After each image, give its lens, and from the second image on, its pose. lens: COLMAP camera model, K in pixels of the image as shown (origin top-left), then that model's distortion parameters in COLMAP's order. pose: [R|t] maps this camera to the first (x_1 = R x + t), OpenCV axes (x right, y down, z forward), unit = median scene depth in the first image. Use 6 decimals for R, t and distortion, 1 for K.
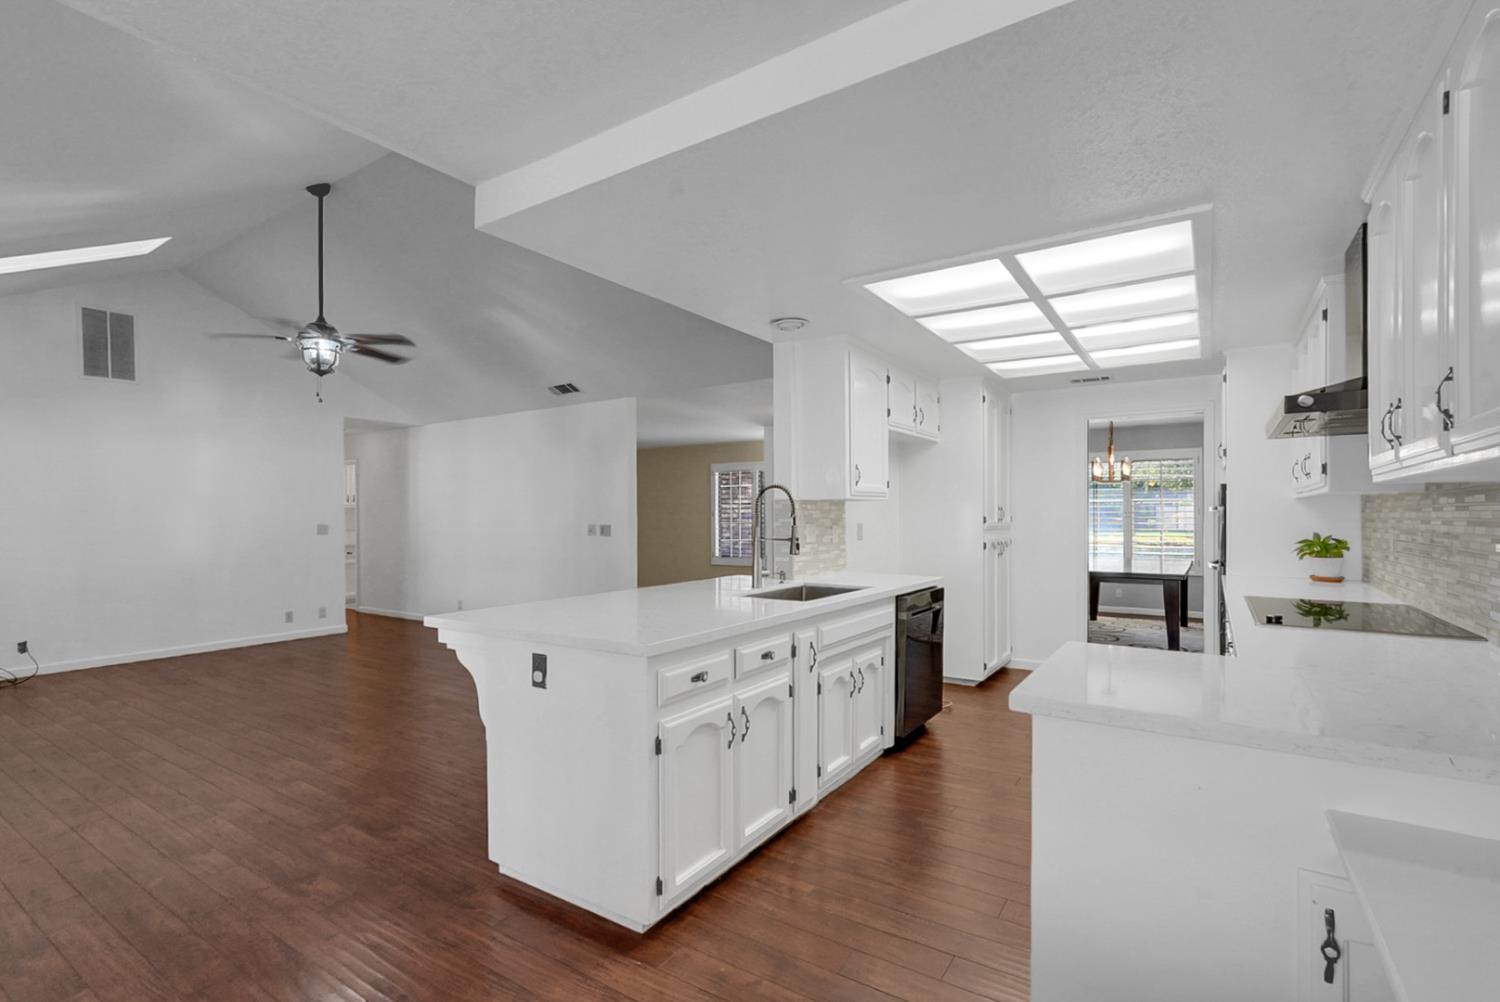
lens RADIAL K [[684.7, 0, 765.9], [0, 684.7, 516.2], [0, 0, 1]] dist [0.000996, 0.001791]
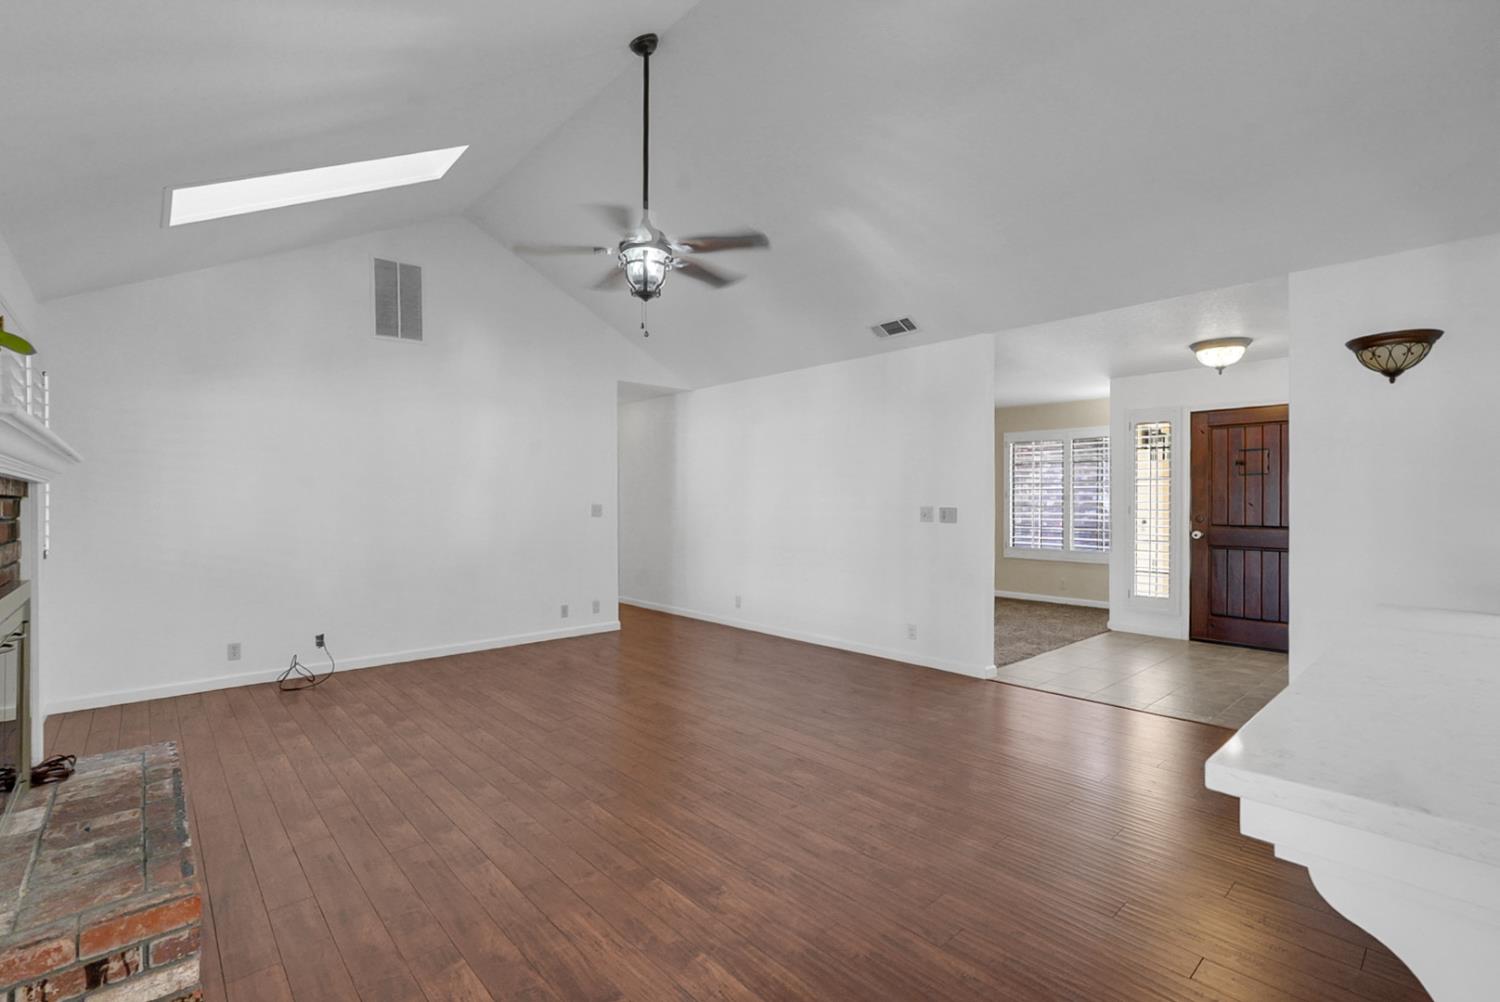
lens RADIAL K [[674.9, 0, 750.0], [0, 674.9, 501.0], [0, 0, 1]] dist [-0.003858, 0.000560]
pose [[0.966176, 0.004562, -0.257842, -0.294692], [-0.004144, 0.999989, 0.002166, 0.005145], [0.257849, -0.001025, 0.966185, 0.277533]]
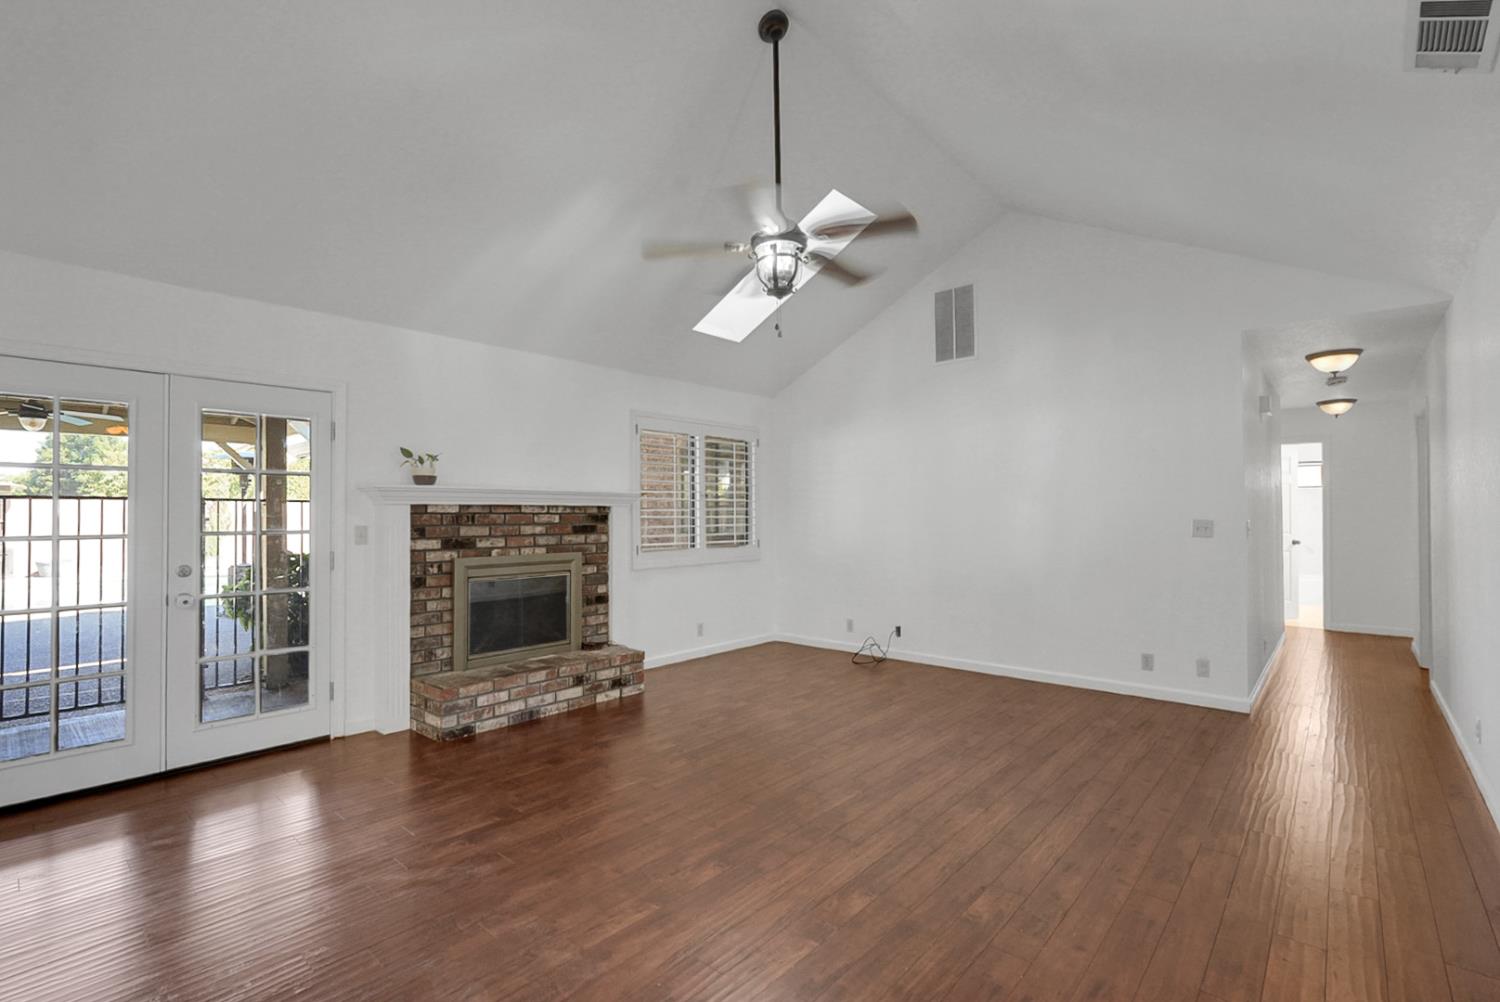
lens RADIAL K [[694.1, 0, 760.4], [0, 694.1, 496.9], [0, 0, 1]] dist [-0.001893, 0.000120]
pose [[-0.146226, -0.019962, -0.989050, 0.009565], [0.003081, 0.999782, -0.020634, 0.004692], [0.989246, -0.006064, -0.146133, 0.873580]]
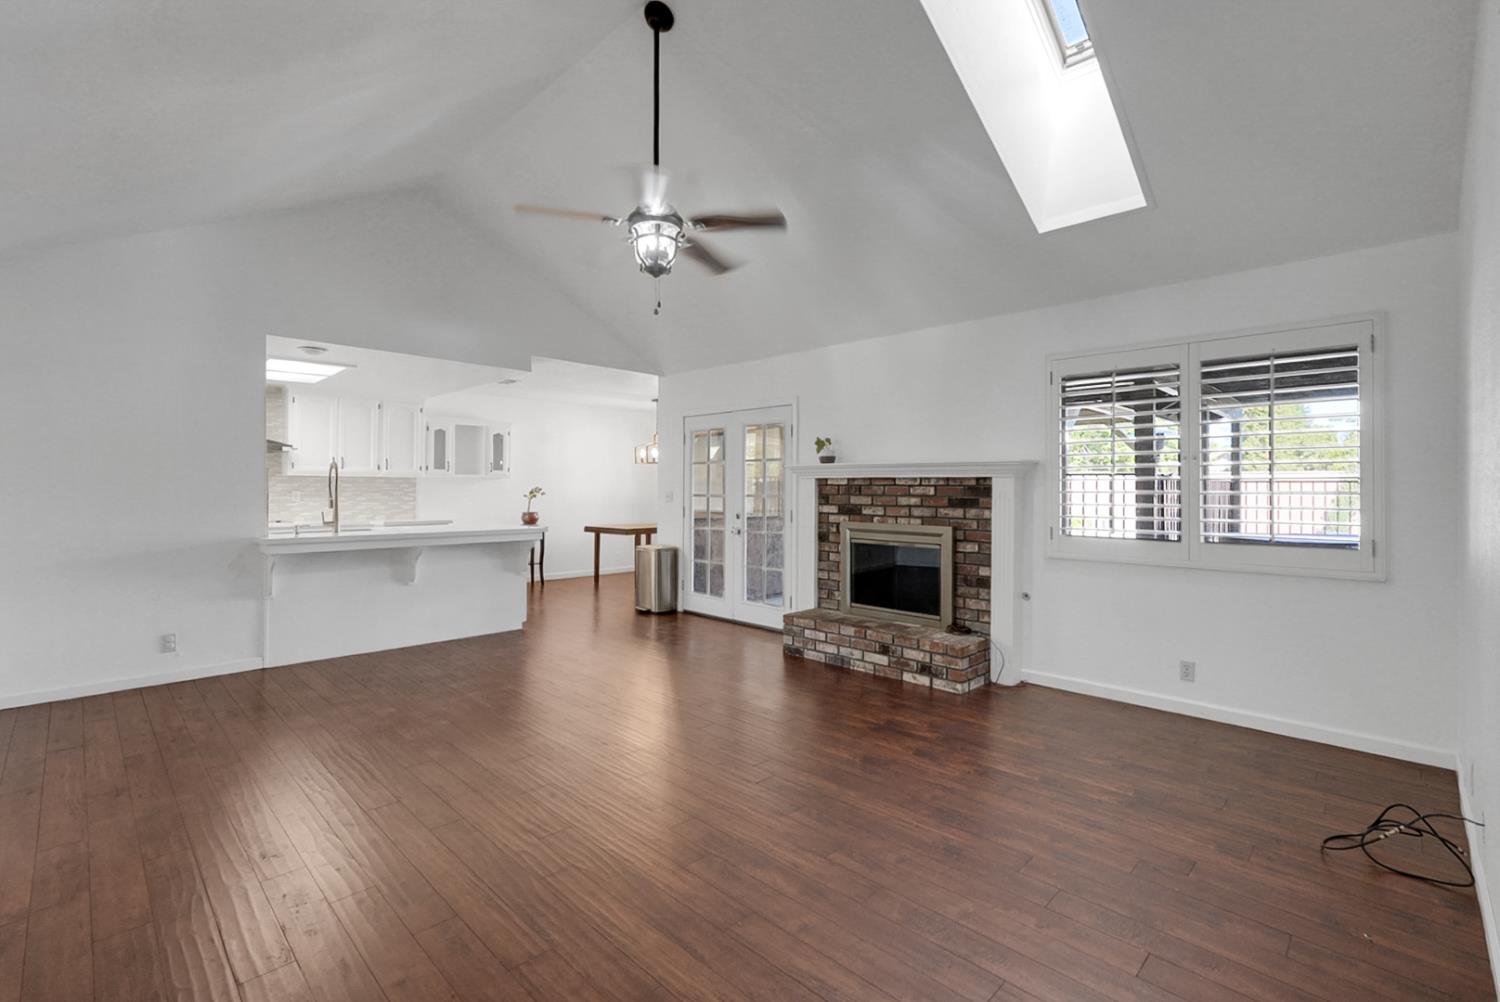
lens RADIAL K [[664.3, 0, 737.9], [0, 664.3, 483.9], [0, 0, 1]] dist [-0.003665, -0.000236]
pose [[-0.977405, 0.000726, 0.211373, -0.707647], [-0.000344, 0.999987, -0.005023, 0.008770], [-0.211374, -0.004982, -0.977393, 1.319393]]
